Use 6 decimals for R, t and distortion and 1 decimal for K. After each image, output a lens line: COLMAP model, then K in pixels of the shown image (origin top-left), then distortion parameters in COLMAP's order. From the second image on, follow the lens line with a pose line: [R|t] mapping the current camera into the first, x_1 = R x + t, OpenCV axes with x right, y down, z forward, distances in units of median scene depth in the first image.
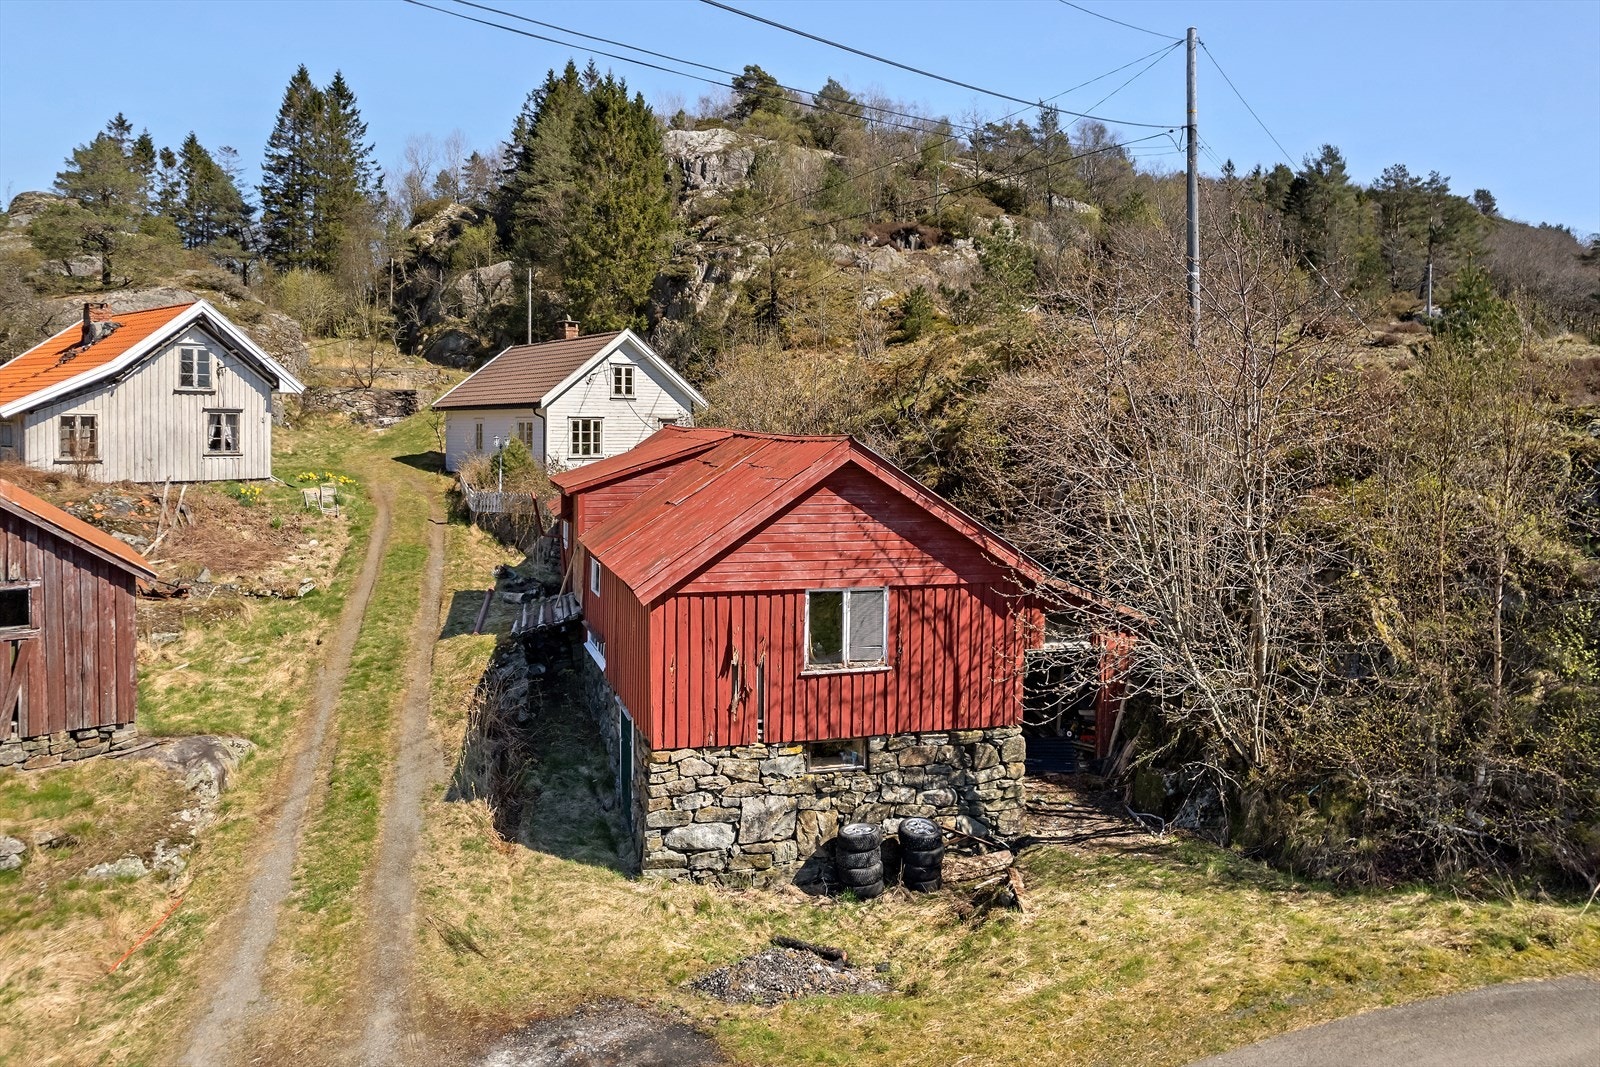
lens RADIAL K [[1069.2, 0, 797.7], [0, 1069.2, 529.6], [0, 0, 1]] dist [-0.089826, 0.086703]
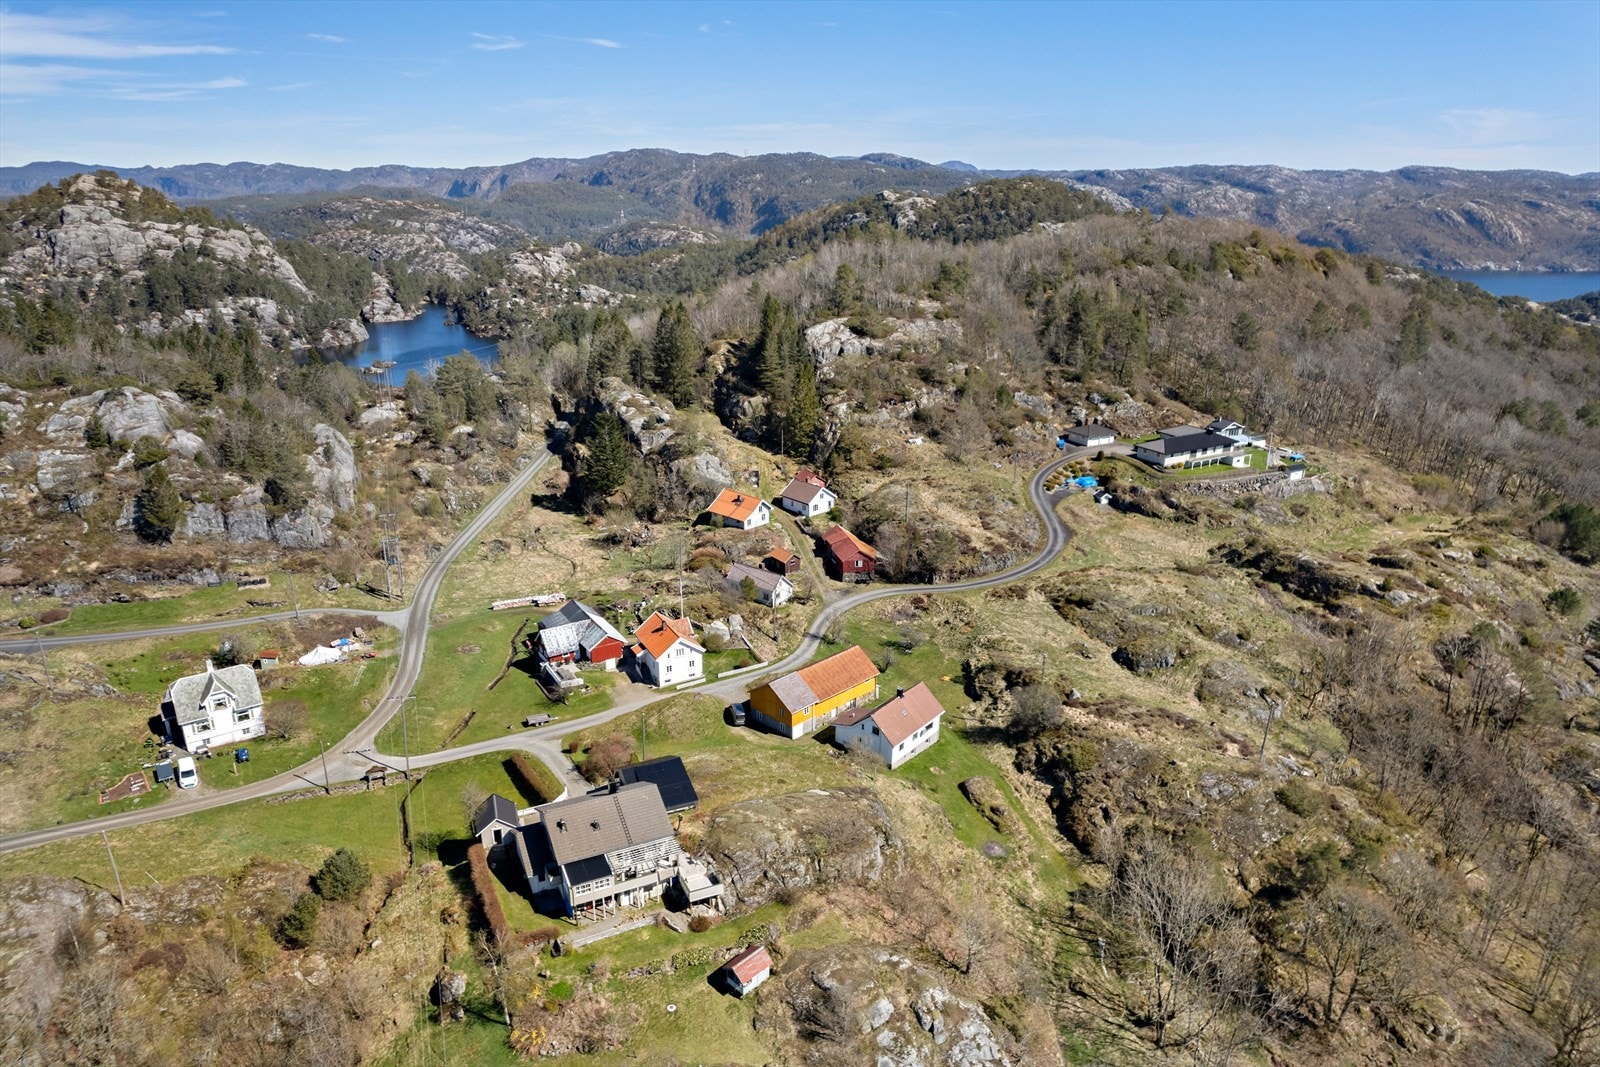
lens RADIAL K [[1069.2, 0, 797.7], [0, 1069.2, 529.6], [0, 0, 1]] dist [-0.089826, 0.086703]
pose [[0.998370, 0.007941, -0.056522, 0.015136], [0.005141, 0.973737, 0.227618, -1.192425], [0.056845, -0.227537, 0.972109, -4.216536]]
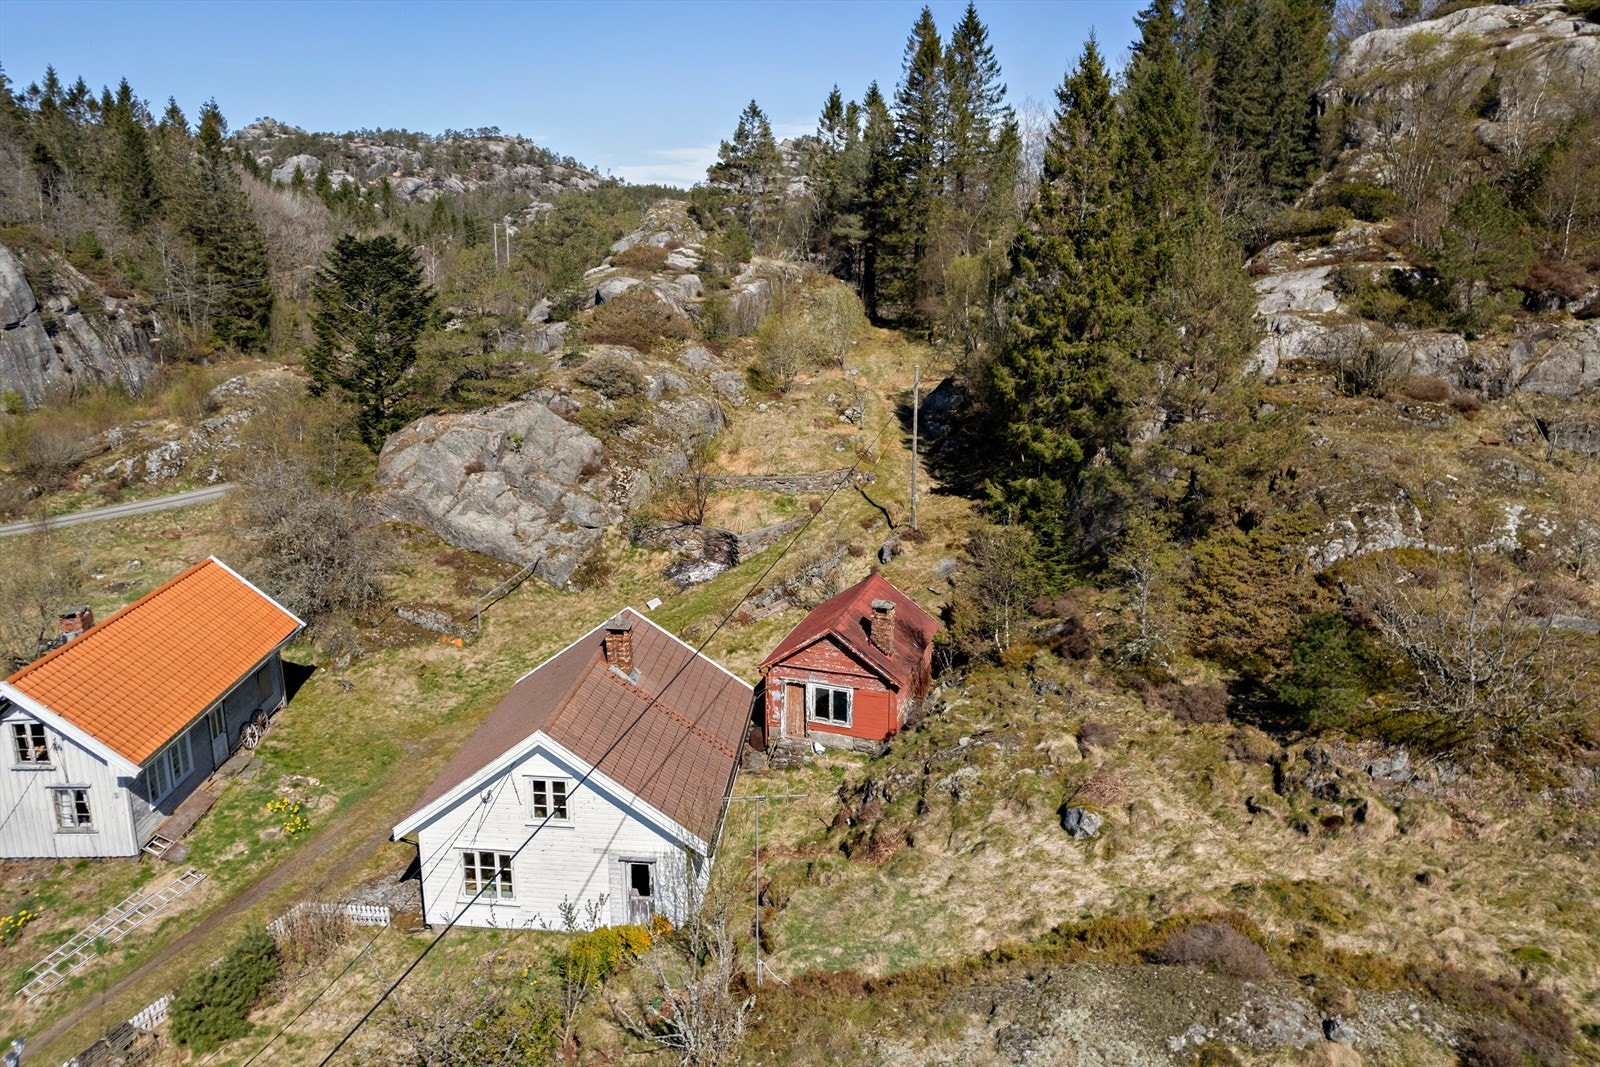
lens RADIAL K [[1069.2, 0, 797.7], [0, 1069.2, 529.6], [0, 0, 1]] dist [-0.089826, 0.086703]
pose [[0.674538, 0.187585, -0.714010, 0.349247], [-0.068116, 0.978867, 0.192818, -0.428626], [0.735091, -0.081428, 0.673061, 0.715917]]
